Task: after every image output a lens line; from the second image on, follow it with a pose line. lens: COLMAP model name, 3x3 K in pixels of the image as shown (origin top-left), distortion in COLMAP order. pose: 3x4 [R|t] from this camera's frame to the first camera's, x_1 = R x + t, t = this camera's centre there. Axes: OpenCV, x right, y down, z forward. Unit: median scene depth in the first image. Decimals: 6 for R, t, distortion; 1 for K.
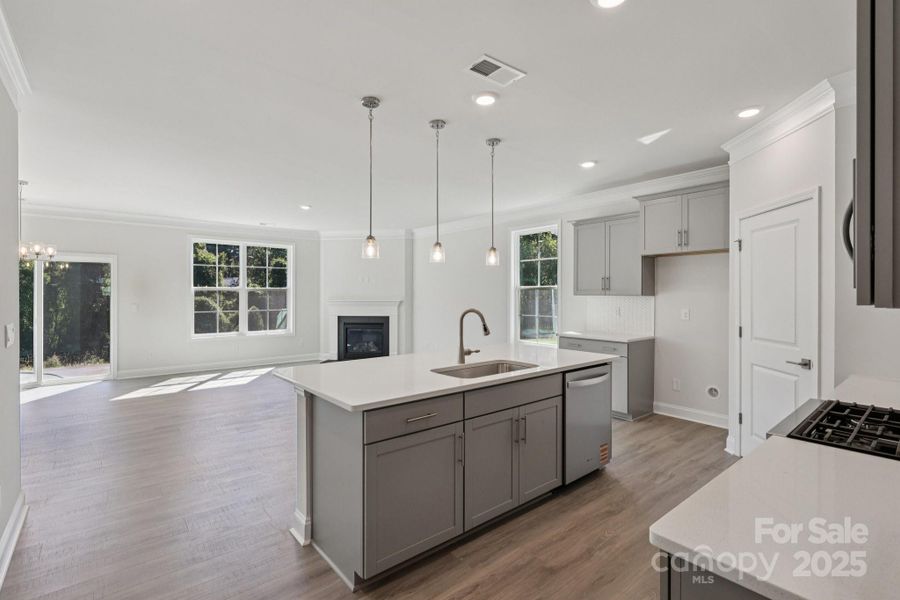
lens RADIAL K [[417.2, 0, 449.6], [0, 417.2, 295.6], [0, 0, 1]] dist [-0.000122, 0.000116]
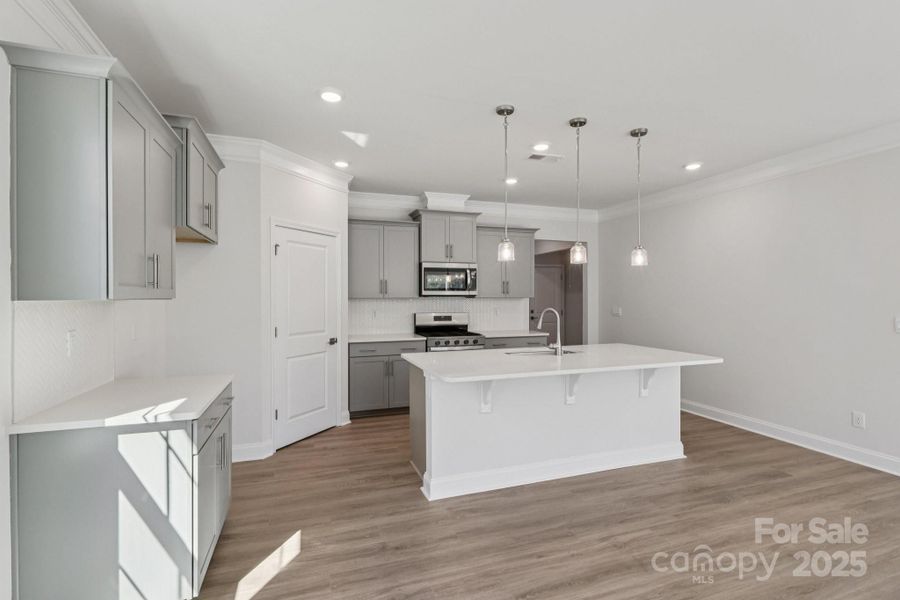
lens RADIAL K [[419.9, 0, 450.0], [0, 419.9, 300.0], [0, 0, 1]] dist [-0.000588, 0.000721]
pose [[-0.936589, -0.002154, 0.350424, -0.082997], [0.002032, 0.999931, 0.011576, -0.005852], [-0.350424, 0.011554, -0.936520, 1.802293]]
